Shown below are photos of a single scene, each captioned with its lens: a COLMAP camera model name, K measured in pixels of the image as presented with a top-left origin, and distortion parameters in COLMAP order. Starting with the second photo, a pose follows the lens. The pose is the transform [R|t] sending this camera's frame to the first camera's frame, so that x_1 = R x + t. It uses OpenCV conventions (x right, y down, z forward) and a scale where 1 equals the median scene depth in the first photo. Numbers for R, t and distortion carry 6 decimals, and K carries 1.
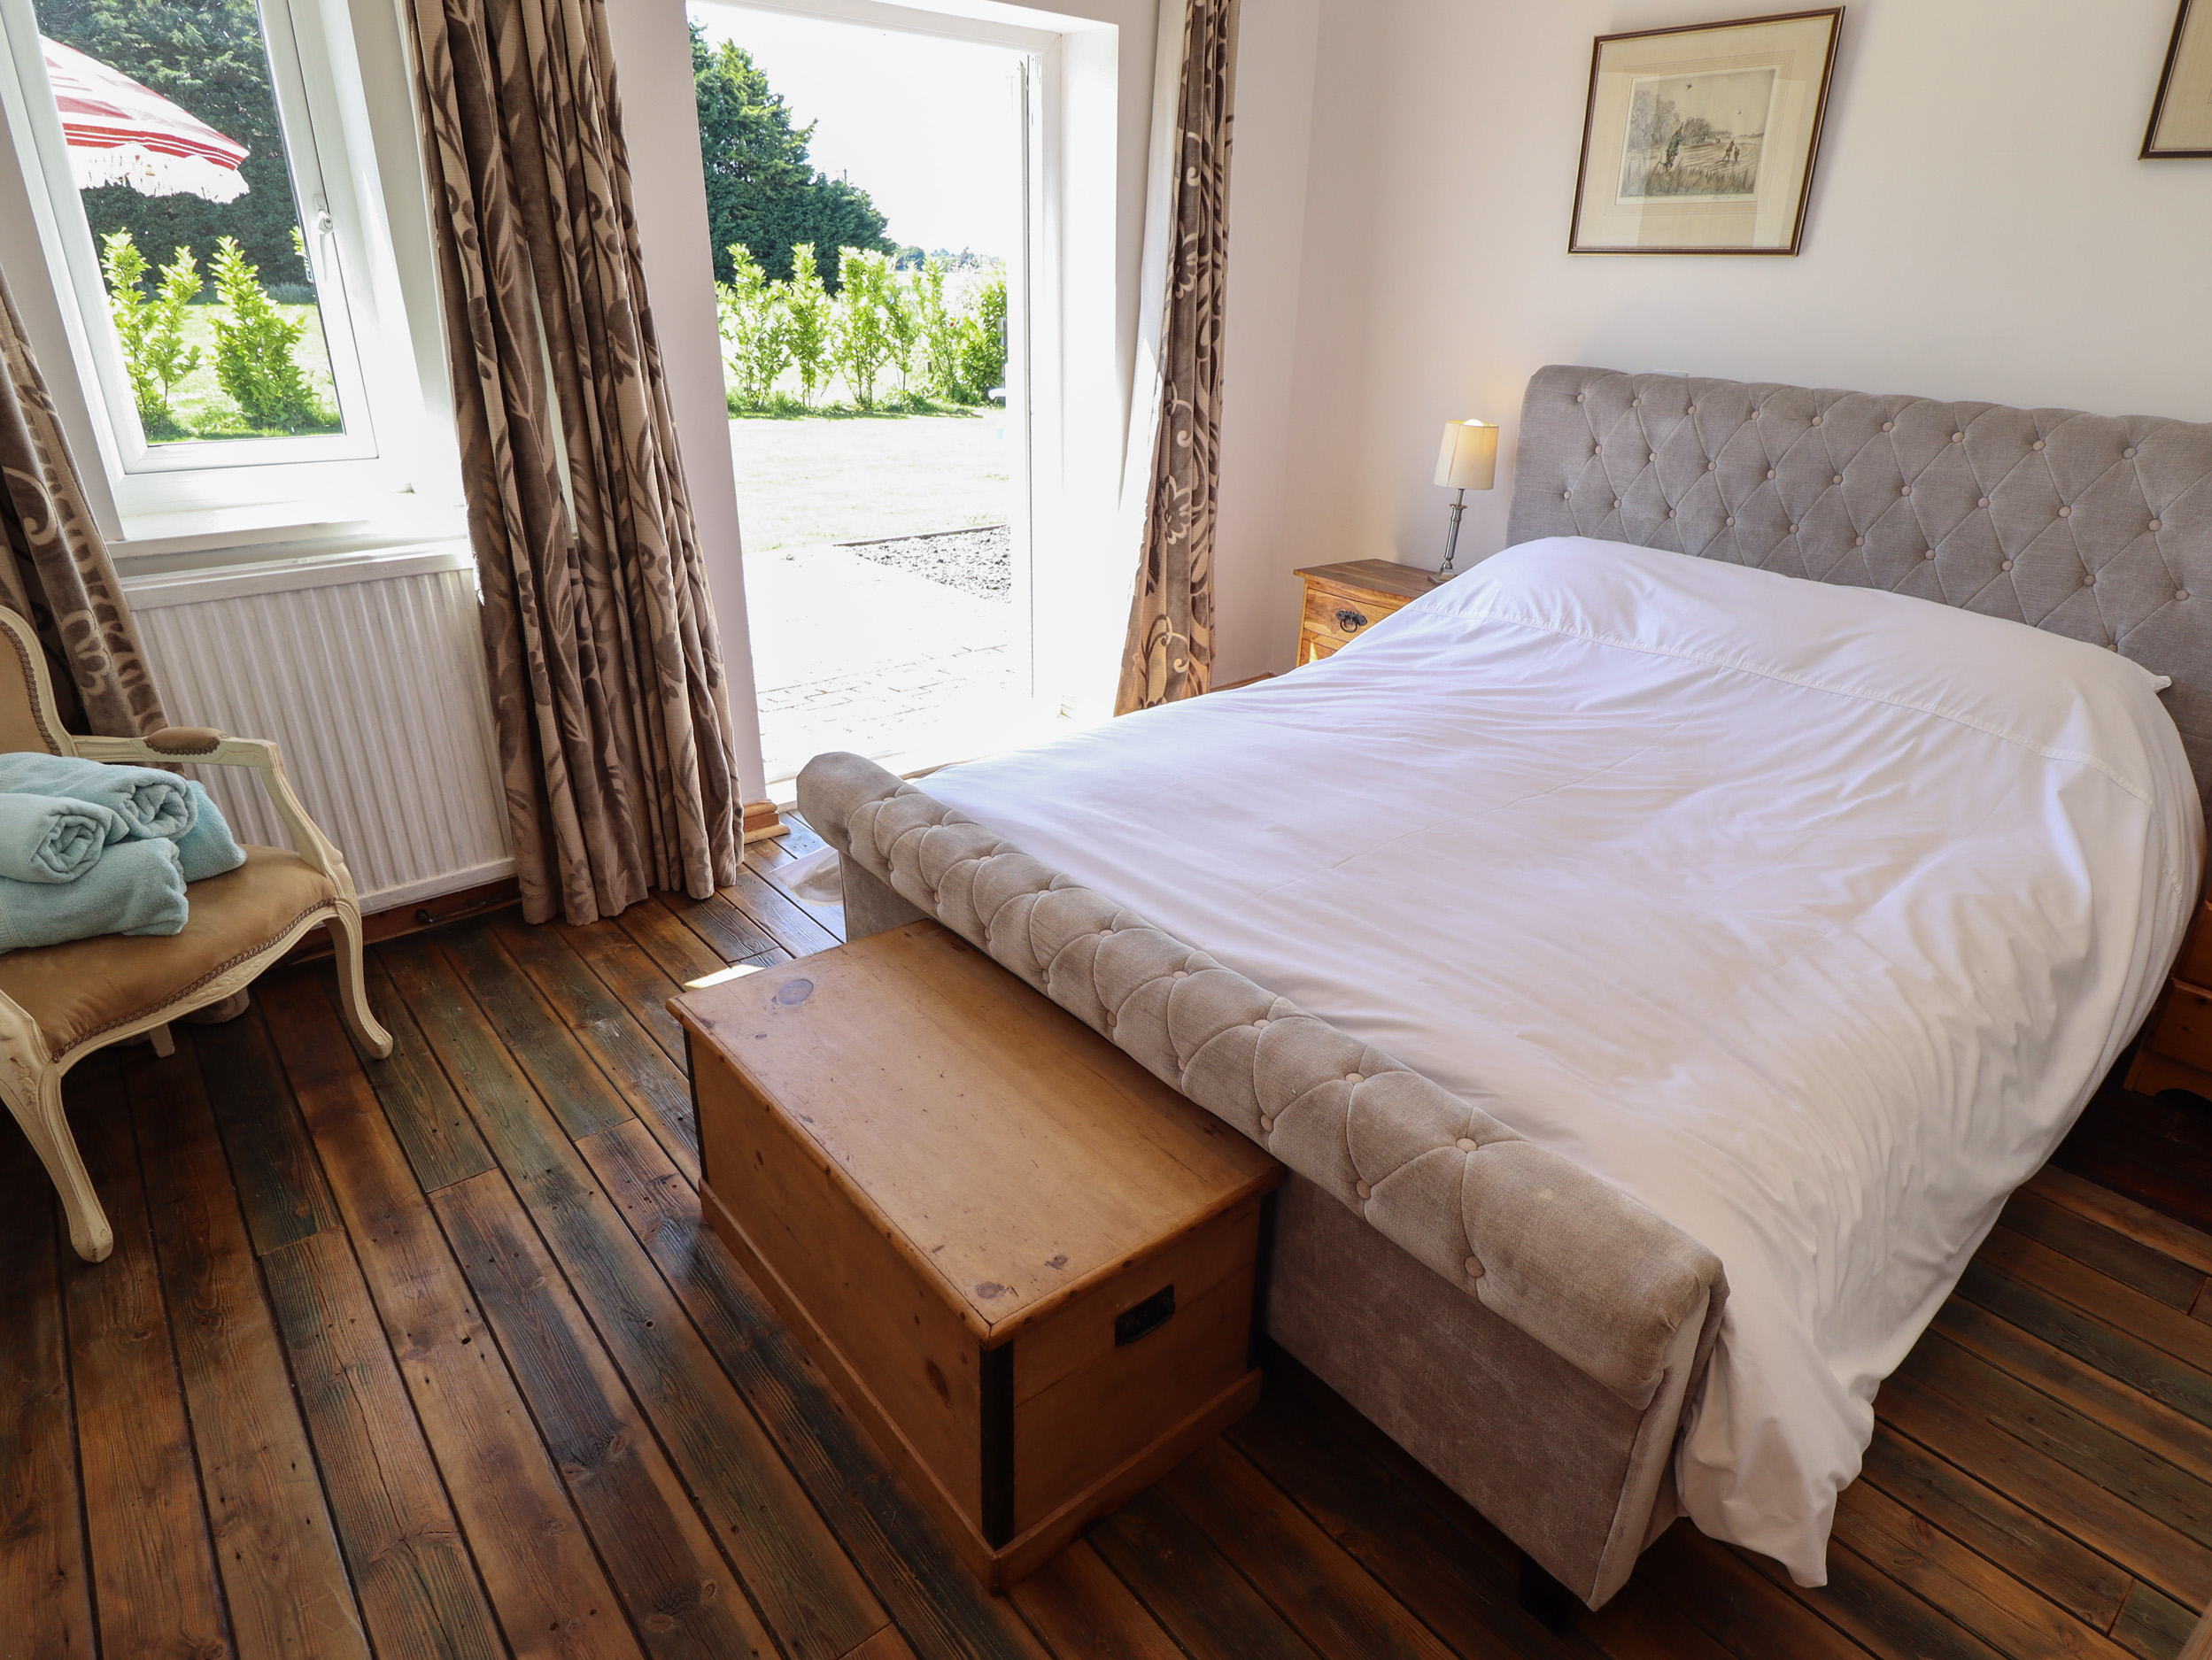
lens RADIAL K [[1264.6, 0, 1109.7], [0, 1264.6, 826.3], [0, 0, 1]] dist [0.002169, 0.000063]
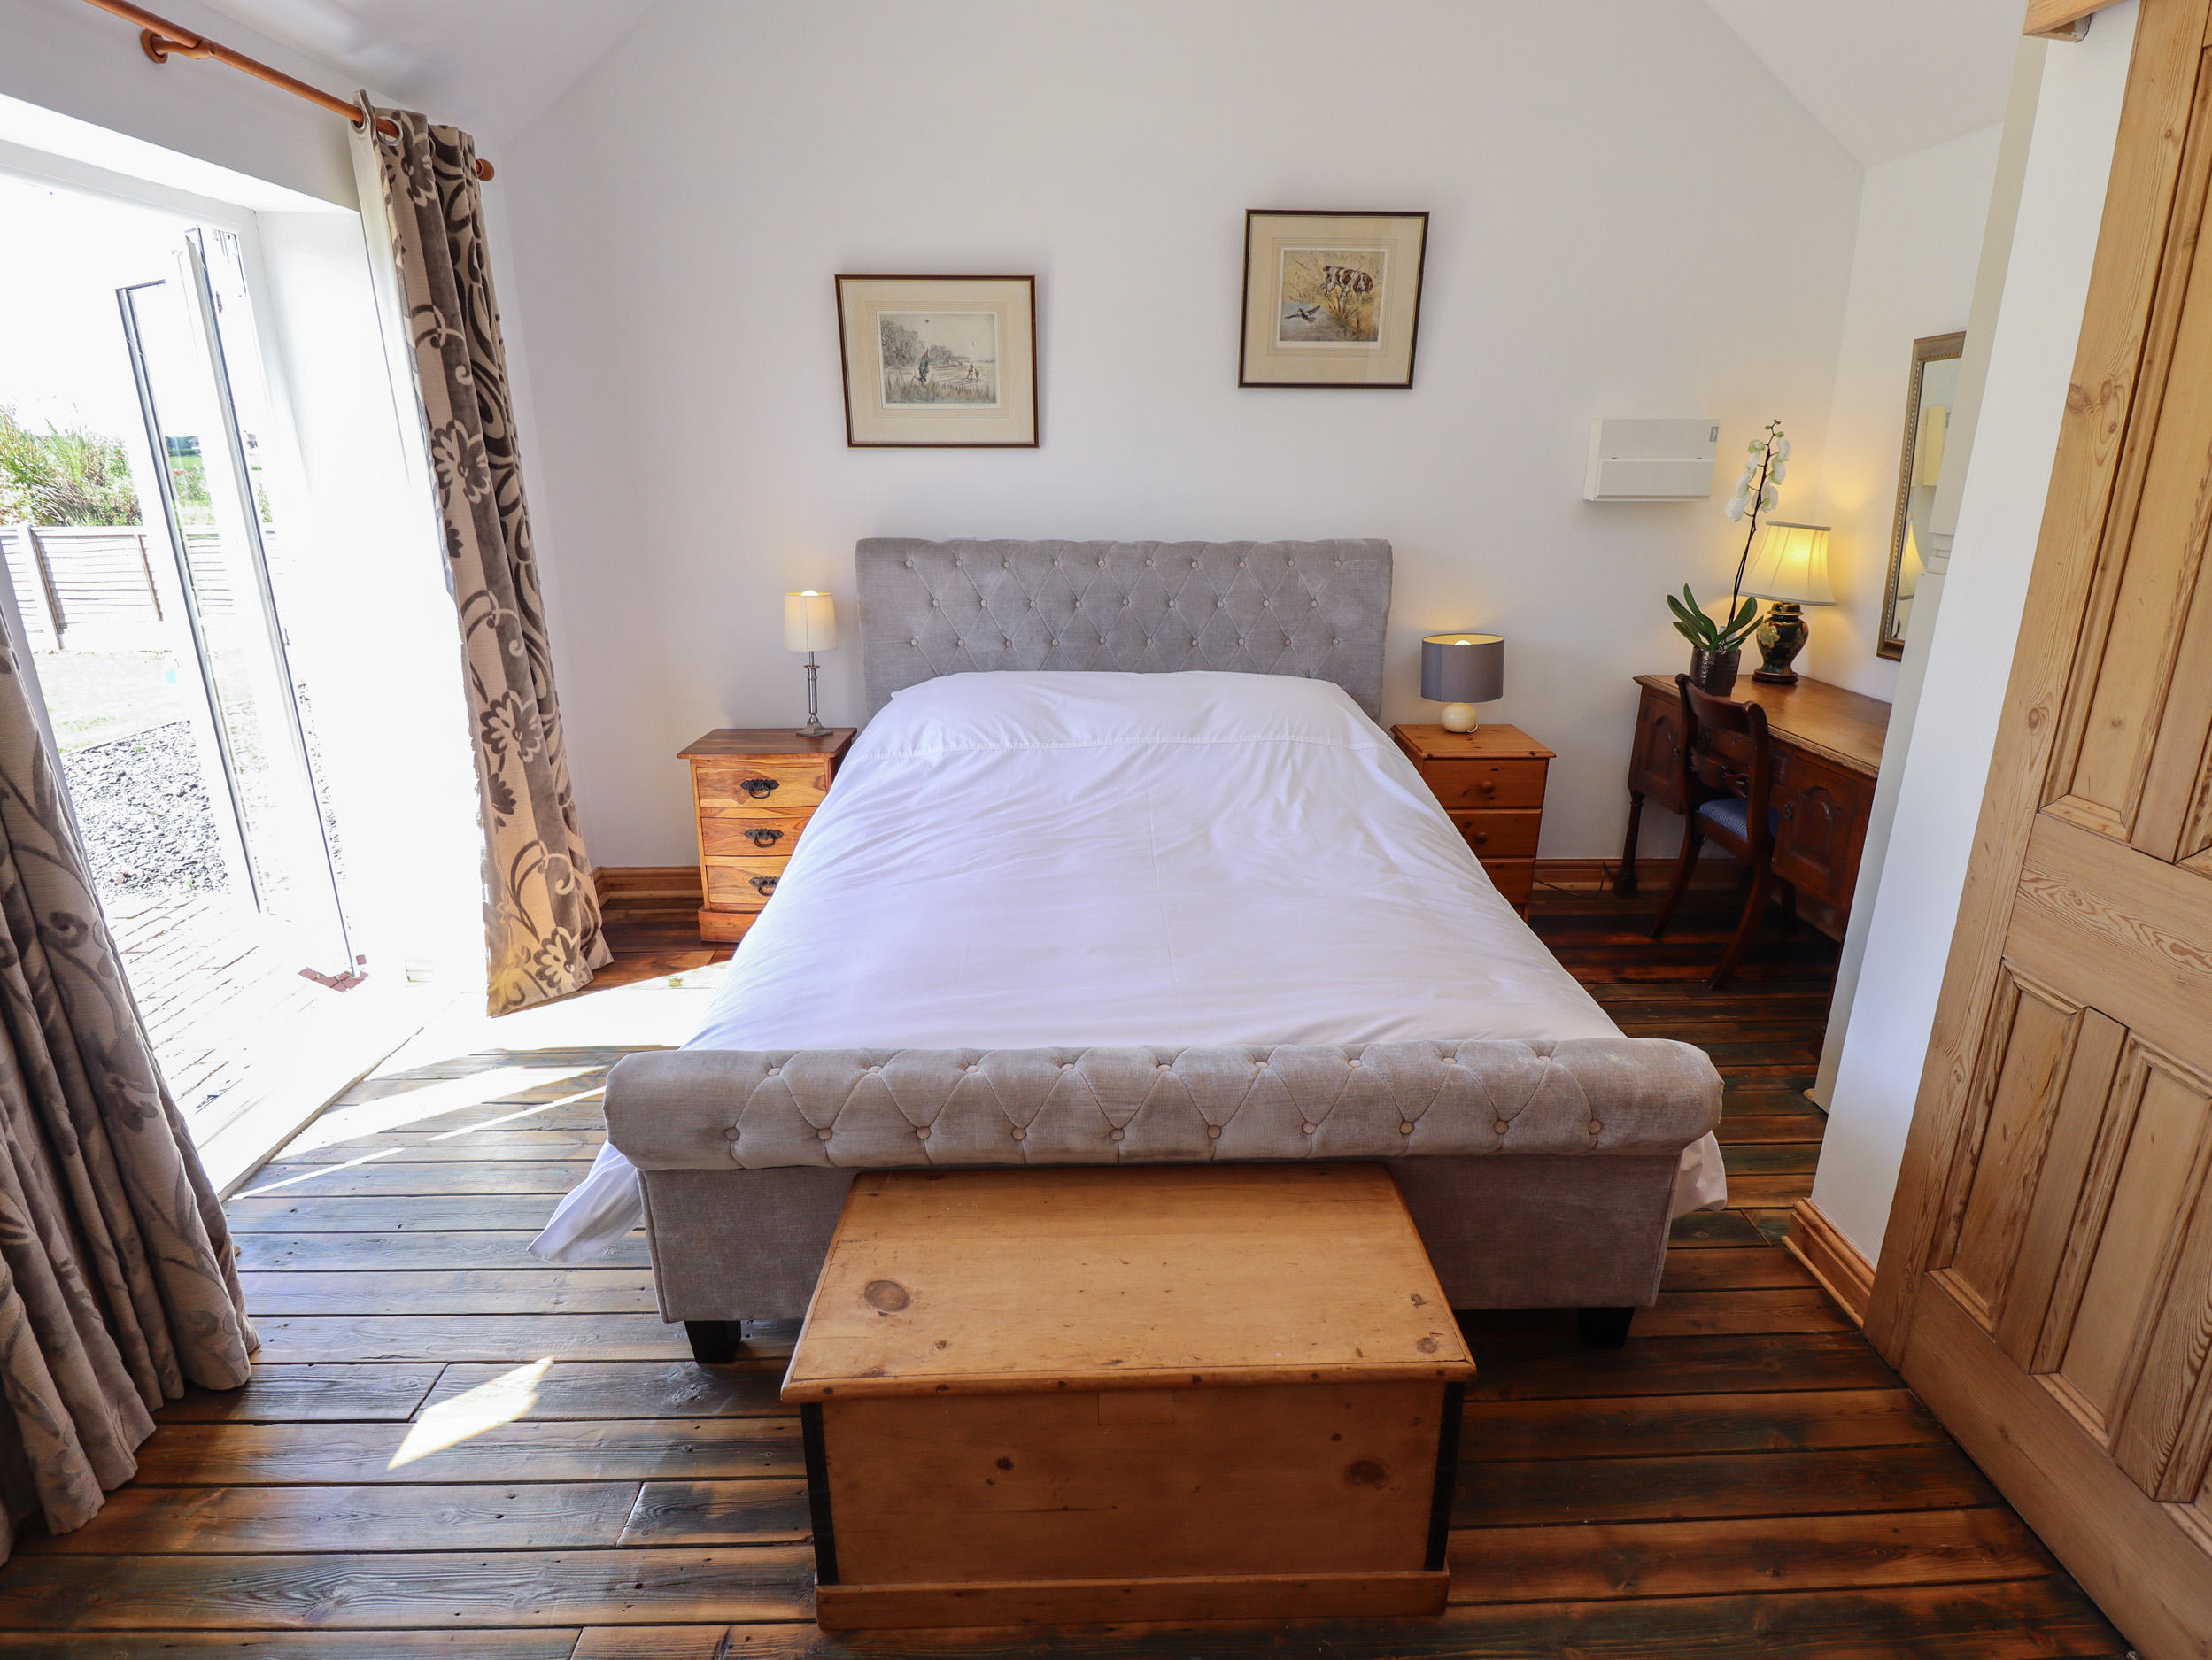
lens RADIAL K [[1194.3, 0, 1113.8], [0, 1194.3, 828.4], [0, 0, 1]] dist [-0.001940, -0.013198]
pose [[0.612438, -0.260793, 0.746261, -0.453431], [0.330725, 0.941958, 0.057765, -0.112250], [-0.718011, 0.211430, 0.663142, 0.178903]]
